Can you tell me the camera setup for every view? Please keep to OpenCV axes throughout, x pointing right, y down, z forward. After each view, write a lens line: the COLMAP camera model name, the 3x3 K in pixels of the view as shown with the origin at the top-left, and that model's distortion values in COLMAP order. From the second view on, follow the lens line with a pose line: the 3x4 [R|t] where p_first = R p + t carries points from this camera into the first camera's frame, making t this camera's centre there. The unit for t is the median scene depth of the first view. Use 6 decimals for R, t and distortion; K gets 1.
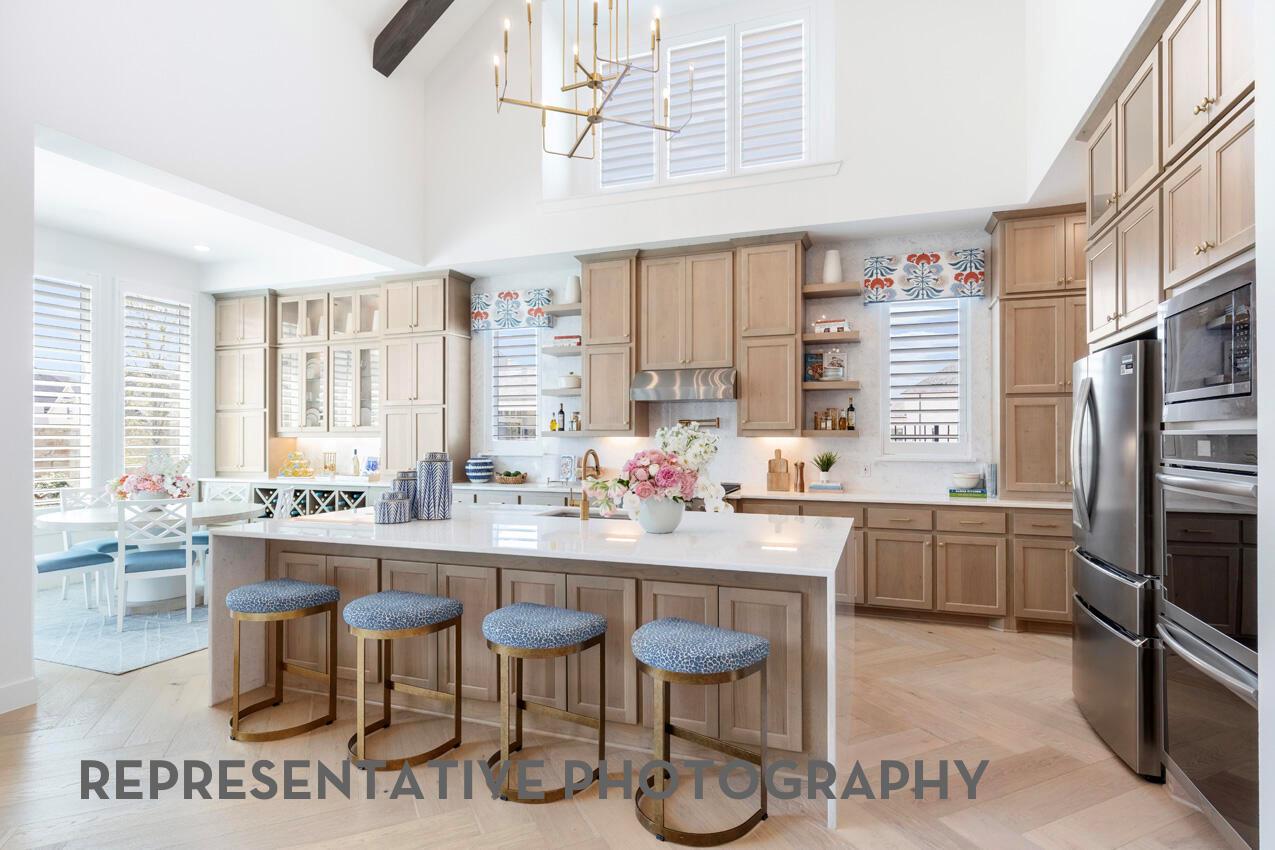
lens RADIAL K [[648.1, 0, 640.5], [0, 648.1, 428.8], [0, 0, 1]] dist [0.002791, 0.000019]
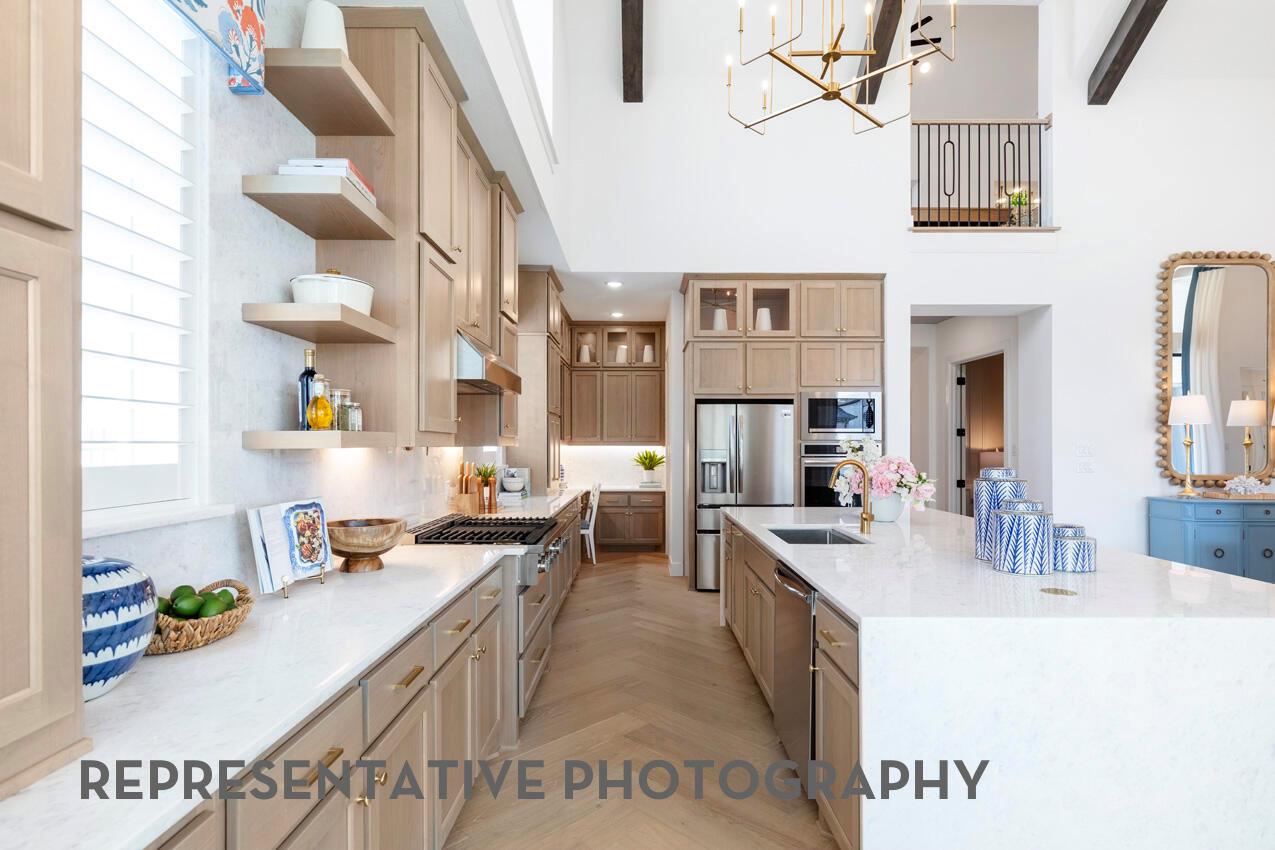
lens RADIAL K [[653.4, 0, 643.5], [0, 653.4, 439.0], [0, 0, 1]] dist [-0.000605, -0.000247]
pose [[-0.348619, 0.003462, 0.937258, -0.584467], [-0.004950, 0.999972, -0.005535, 0.002456], [-0.937251, -0.006569, -0.348592, 1.067629]]
